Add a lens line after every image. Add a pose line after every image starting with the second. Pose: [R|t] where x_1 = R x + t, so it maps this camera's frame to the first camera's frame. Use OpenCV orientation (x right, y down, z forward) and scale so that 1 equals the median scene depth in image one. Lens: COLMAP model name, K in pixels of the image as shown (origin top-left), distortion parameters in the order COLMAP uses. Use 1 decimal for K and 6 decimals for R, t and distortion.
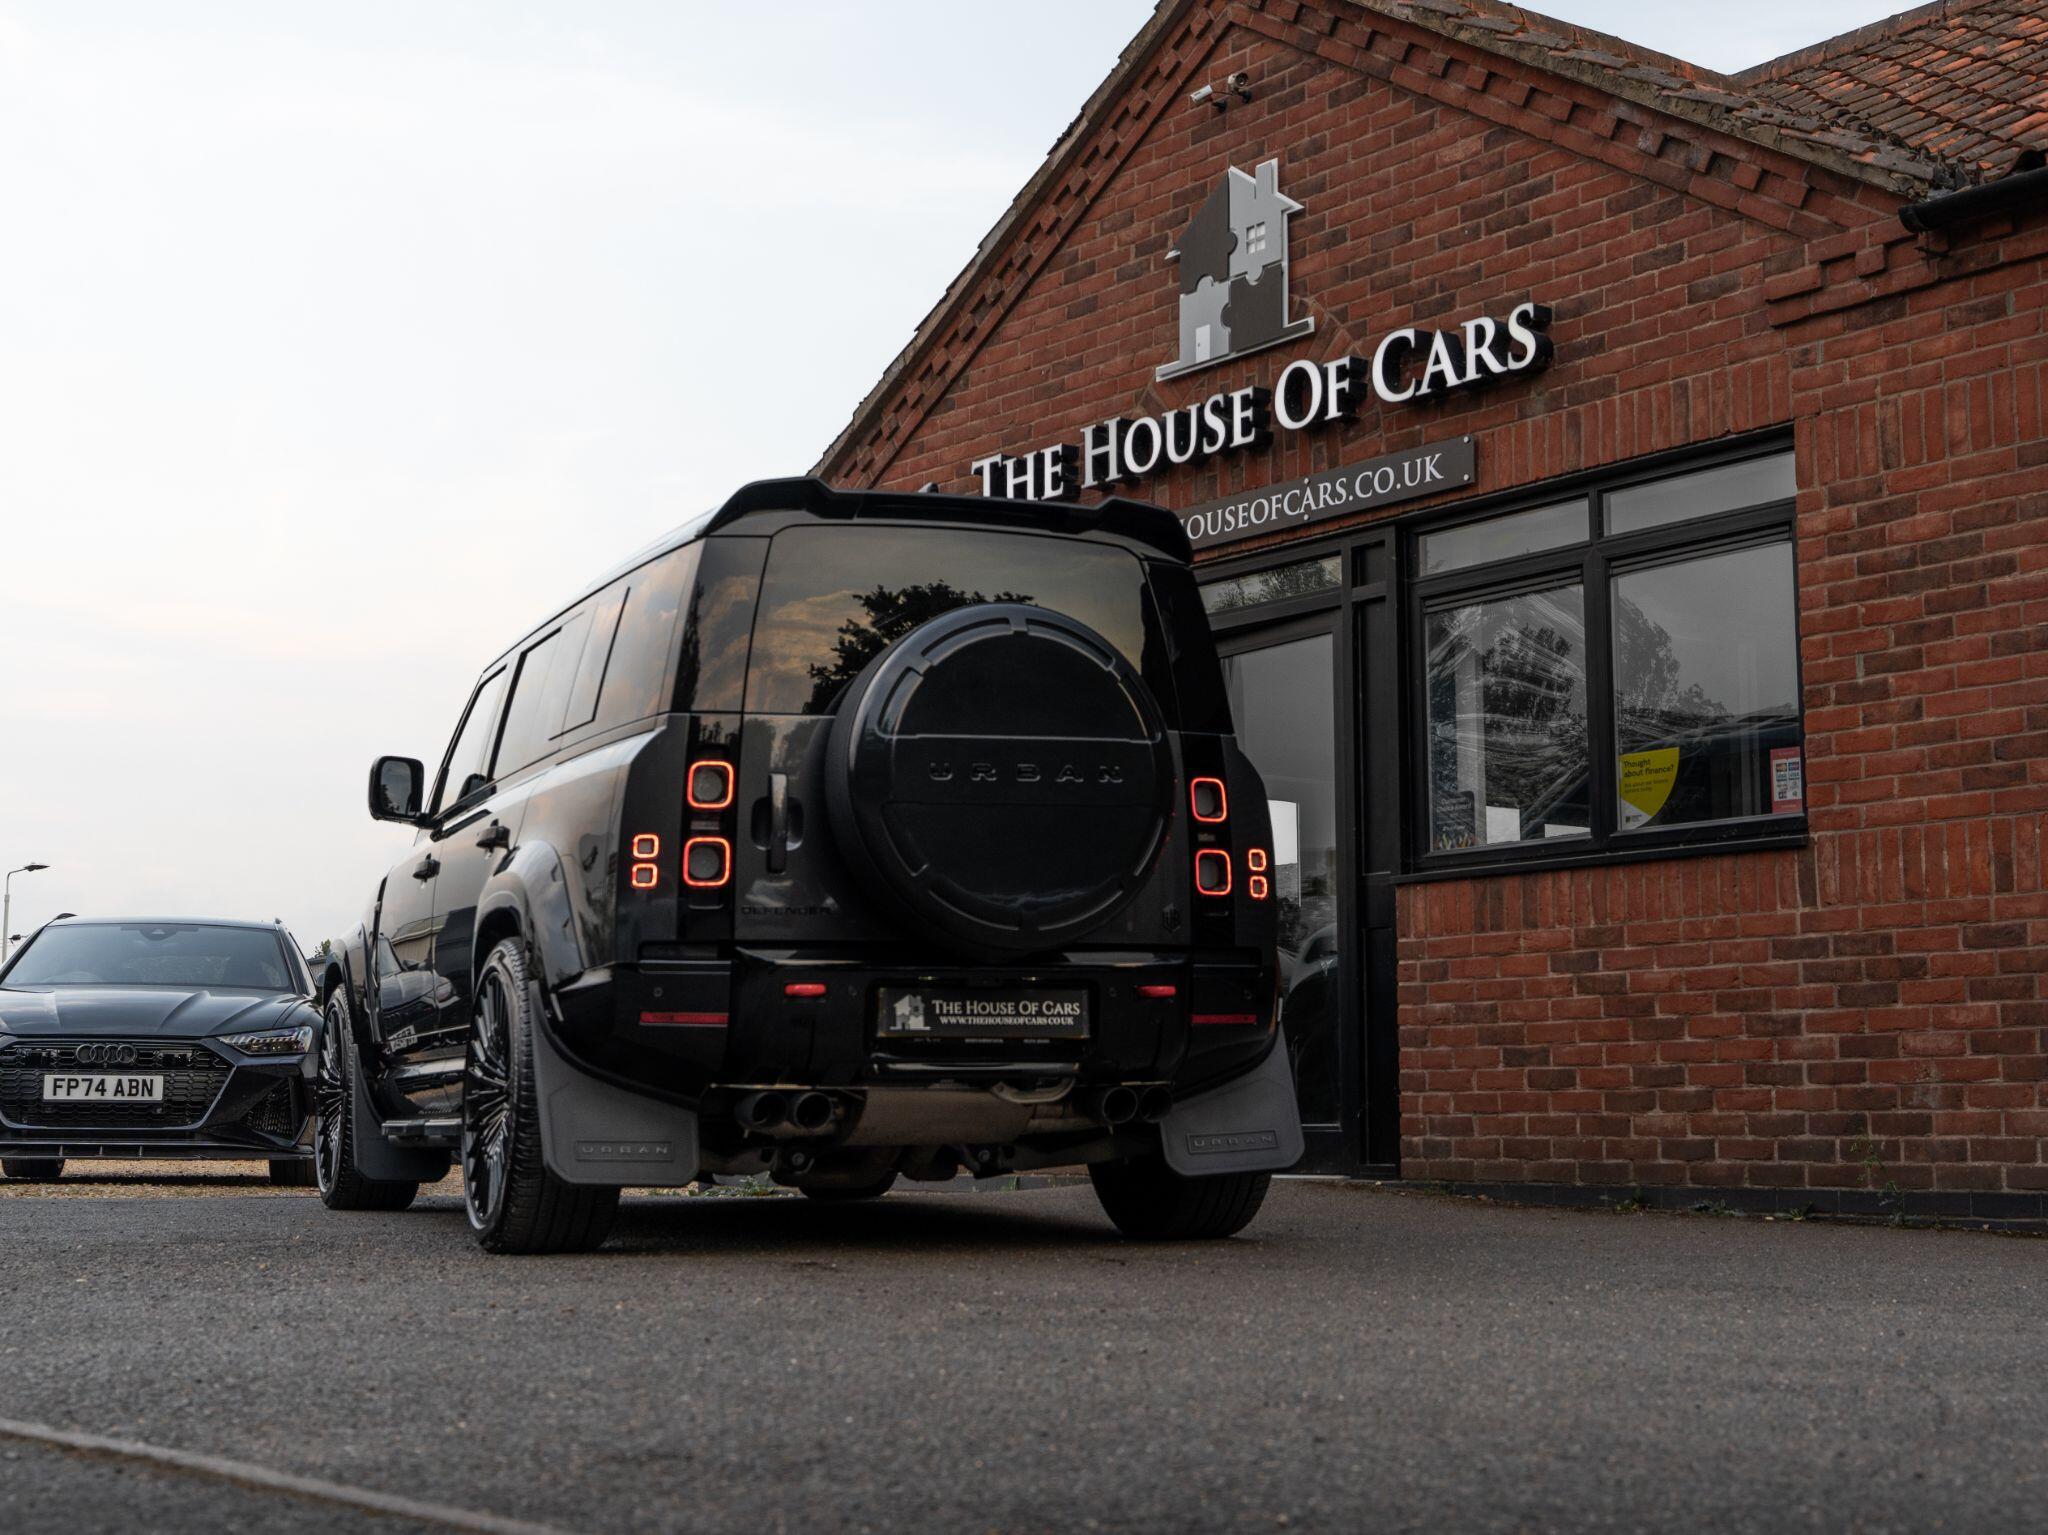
lens RADIAL K [[2909.9, 0, 1072.1], [0, 2909.9, 739.9], [0, 0, 1]] dist [-0.005350, 0.000000]
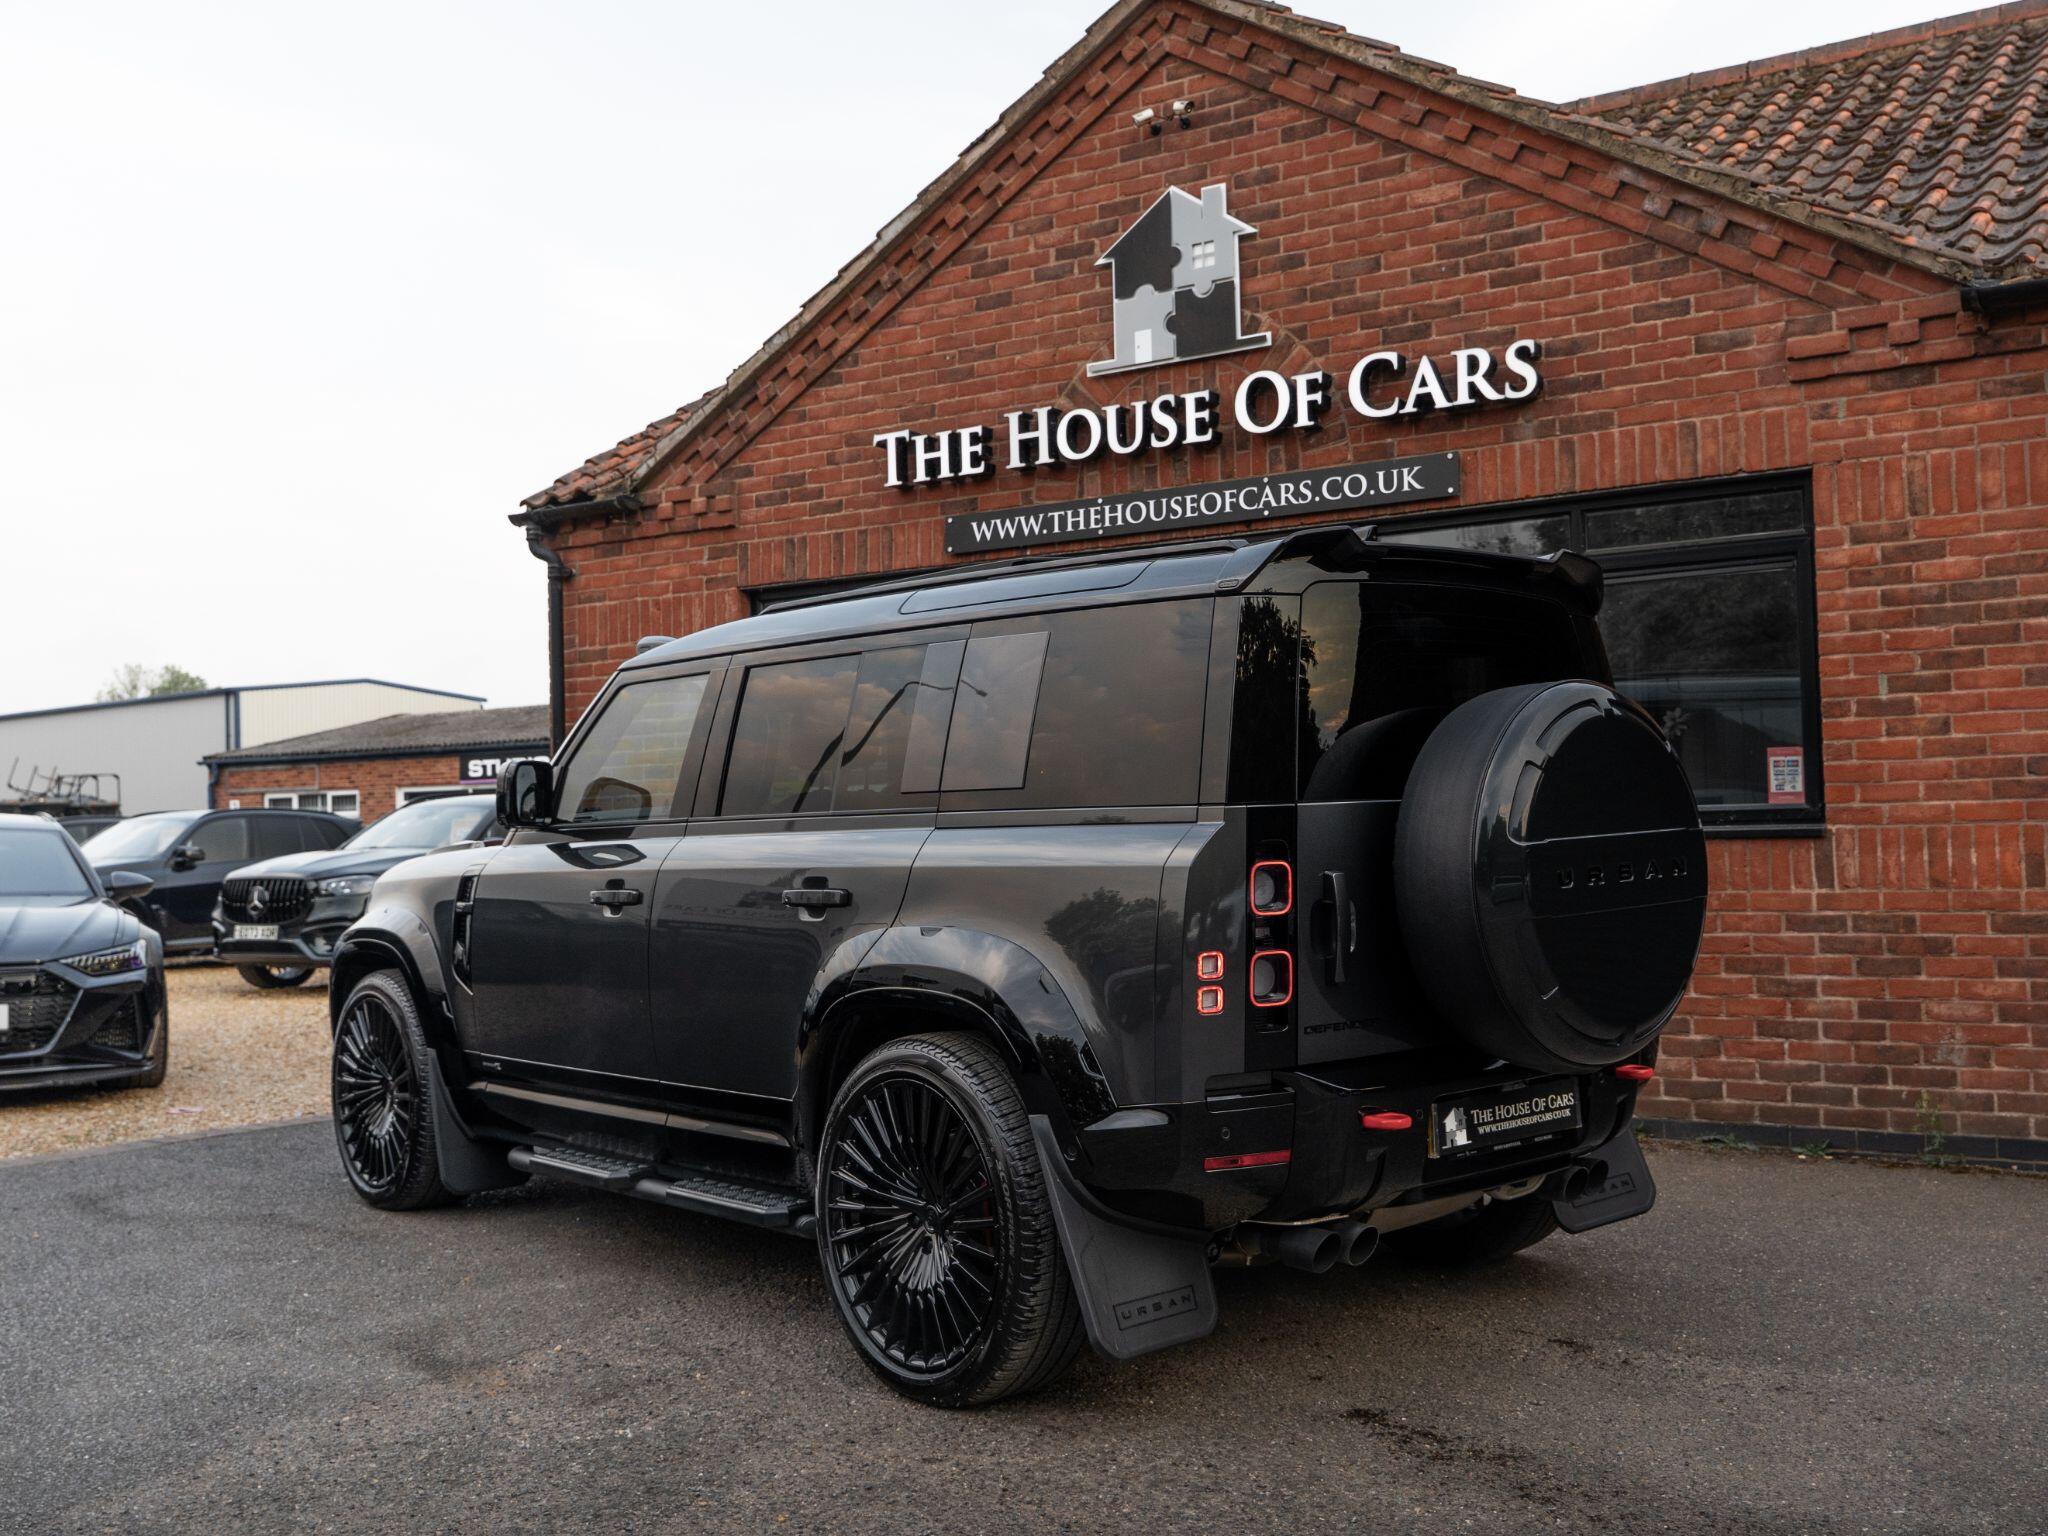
lens RADIAL K [[2000.8, 0, 1104.2], [0, 2000.8, 744.4], [0, 0, 1]] dist [0.001851, 0.000000]
pose [[0.938909, -0.004865, 0.344132, -0.267238], [-0.024027, 0.996534, 0.079642, -0.051796], [-0.343326, -0.083045, 0.935538, 0.318689]]
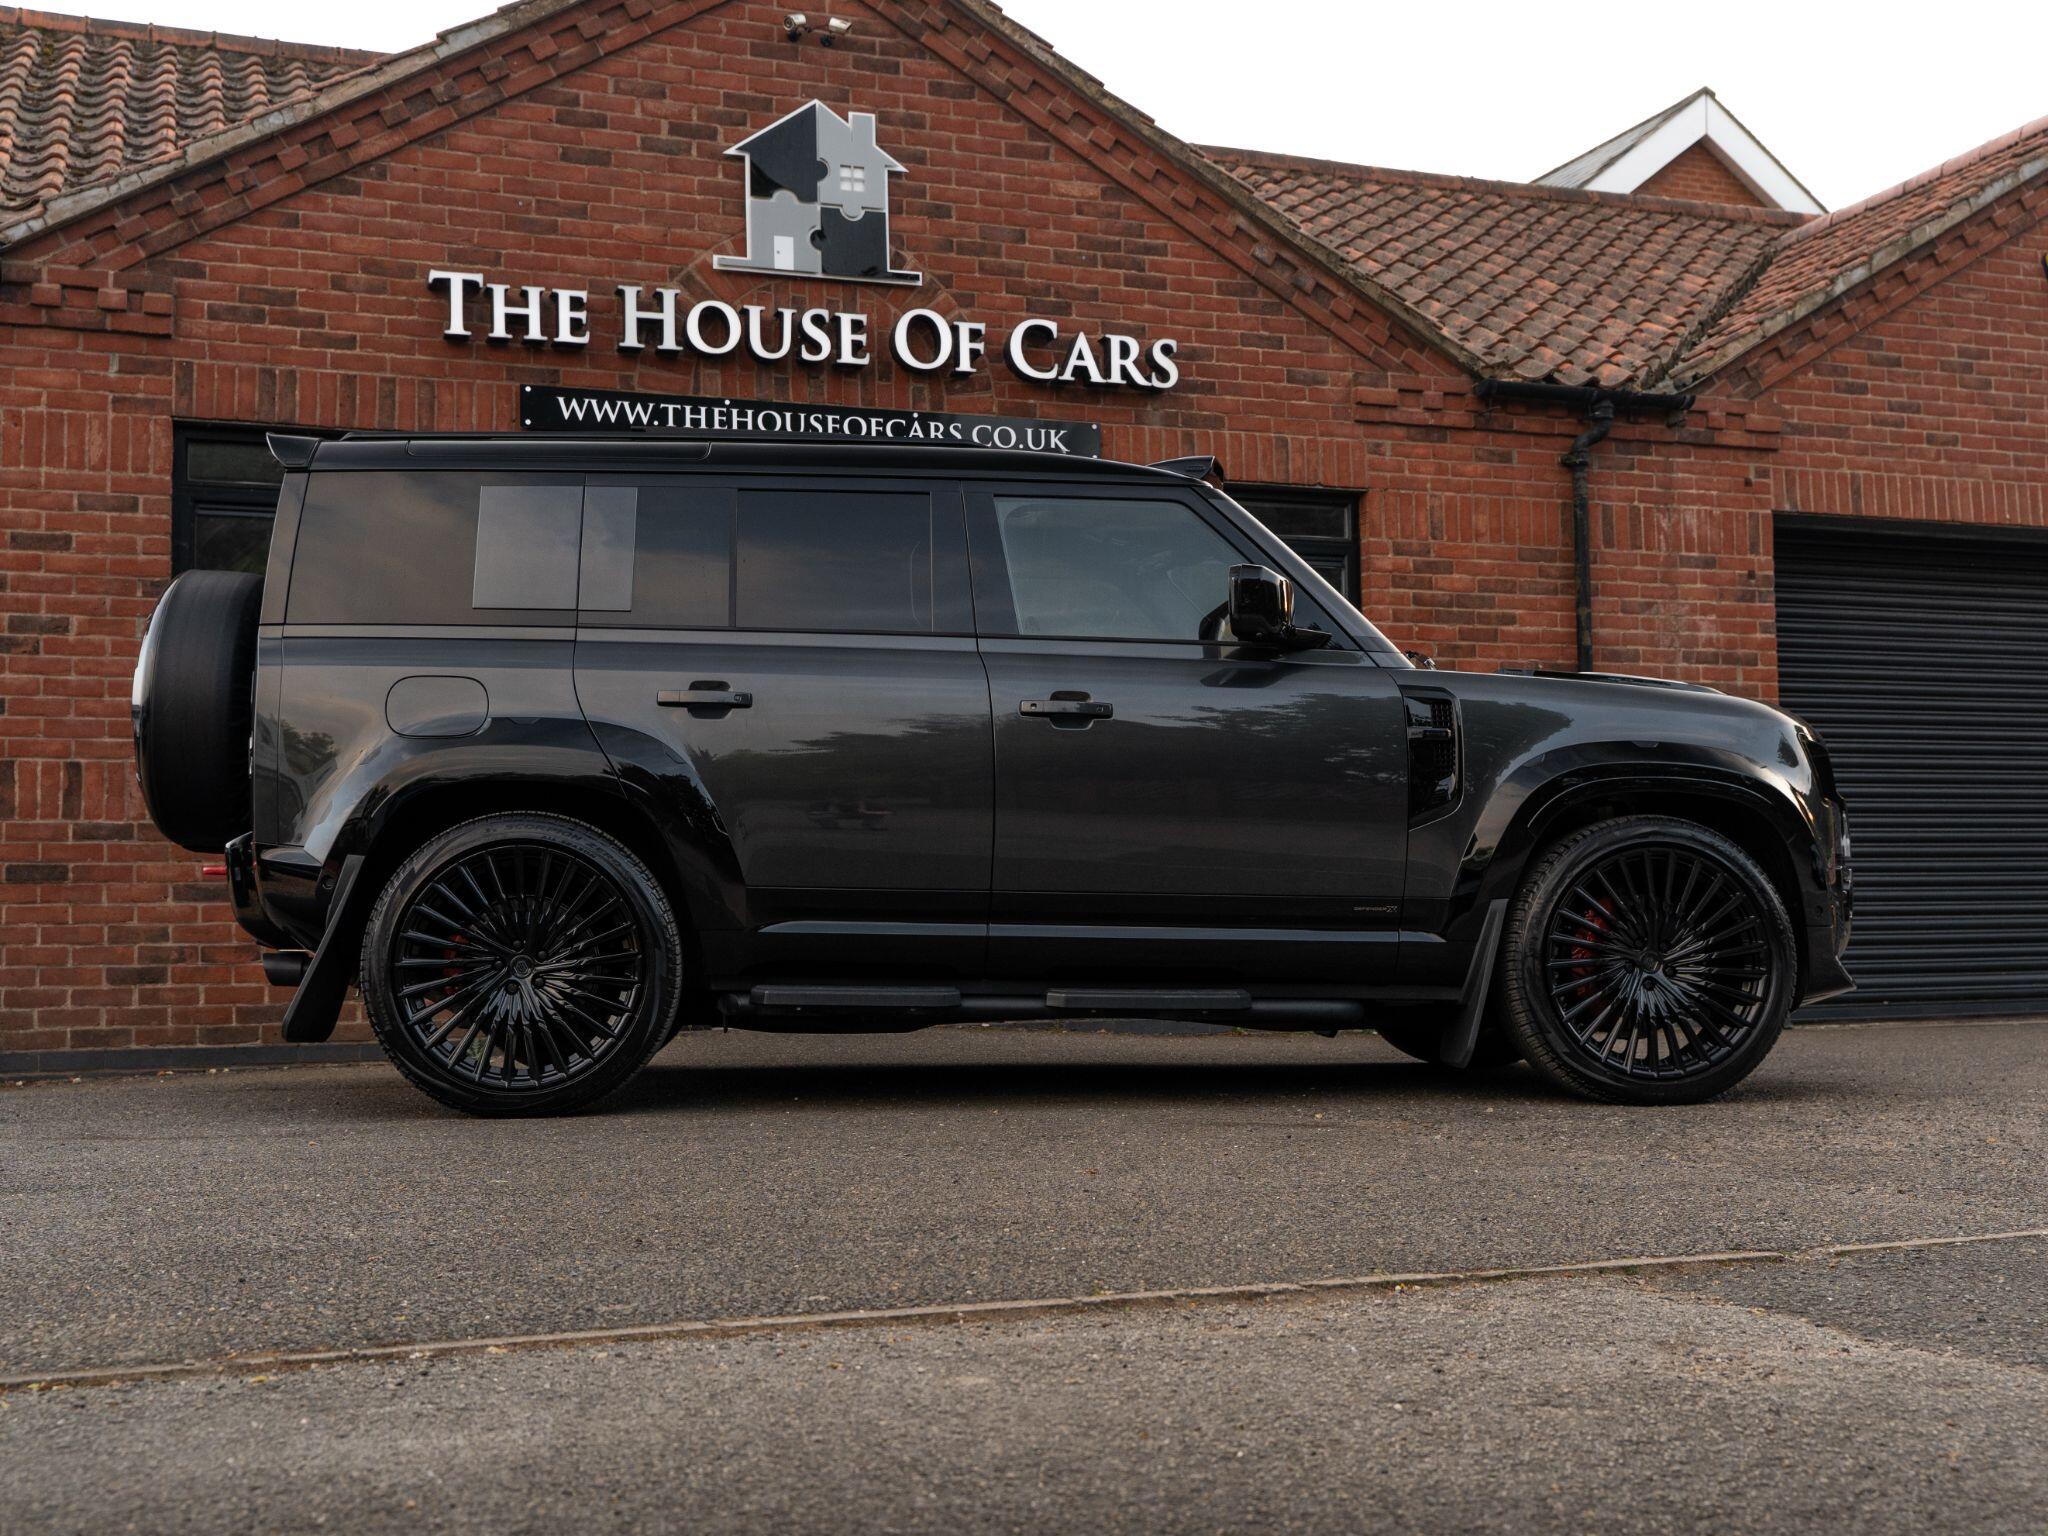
lens RADIAL K [[2352.0, 0, 1092.8], [0, 2352.0, 760.3], [0, 0, 1]] dist [-0.000511, 0.000000]
pose [[0.290336, 0.071274, 0.954267, -0.842113], [-0.110776, 0.993021, -0.040465, 0.082085], [-0.950491, -0.093961, 0.296205, 0.710326]]
